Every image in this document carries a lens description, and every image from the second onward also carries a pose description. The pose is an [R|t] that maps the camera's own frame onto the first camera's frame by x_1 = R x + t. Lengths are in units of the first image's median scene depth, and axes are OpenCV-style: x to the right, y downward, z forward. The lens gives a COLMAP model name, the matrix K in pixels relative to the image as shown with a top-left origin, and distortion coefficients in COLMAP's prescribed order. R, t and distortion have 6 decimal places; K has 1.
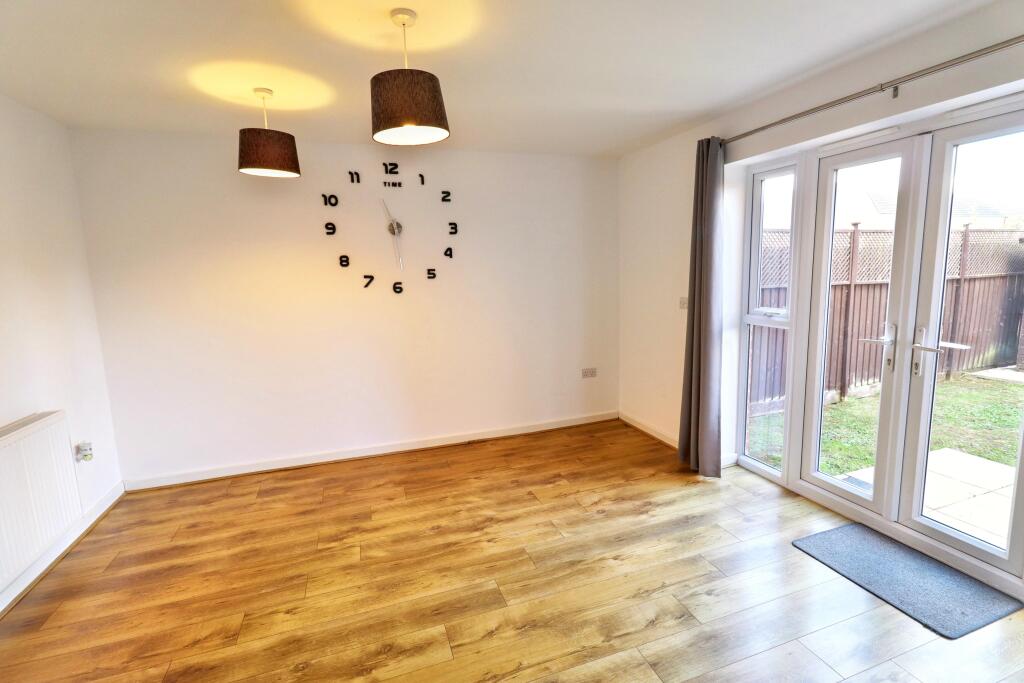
lens RADIAL K [[473.1, 0, 522.5], [0, 473.1, 340.7], [0, 0, 1]] dist [0.002043, 0.000237]
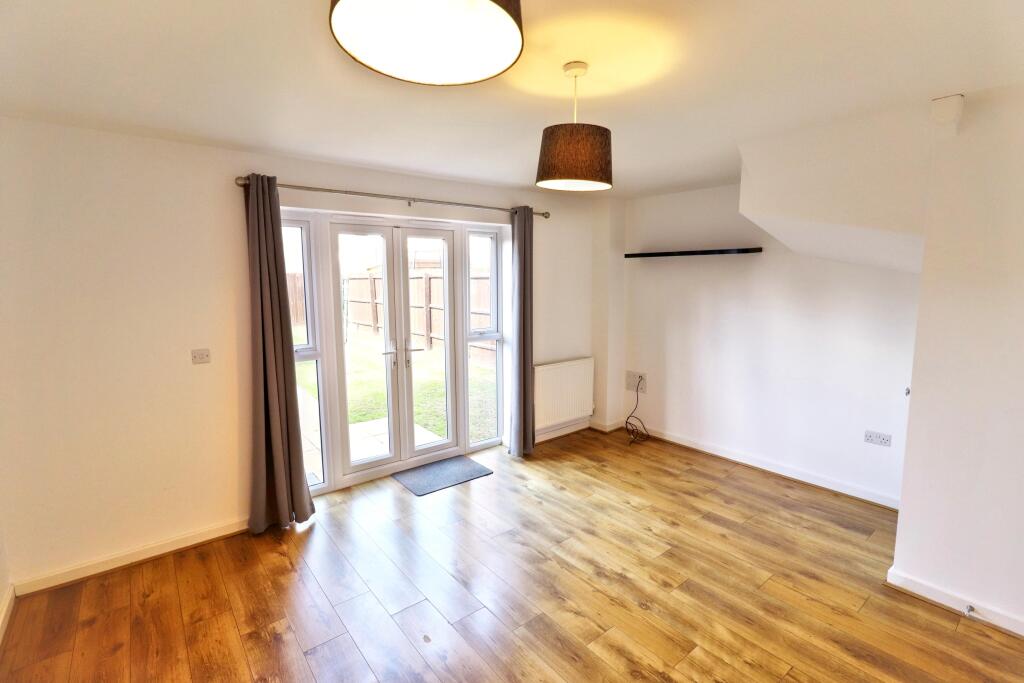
lens RADIAL K [[473.1, 0, 520.5], [0, 473.1, 338.0], [0, 0, 1]] dist [0.002043, 0.000237]
pose [[-0.333686, -0.084072, 0.938928, -0.990645], [0.155494, 0.977463, 0.142784, -0.233783], [-0.929772, 0.193643, -0.313093, 1.255642]]
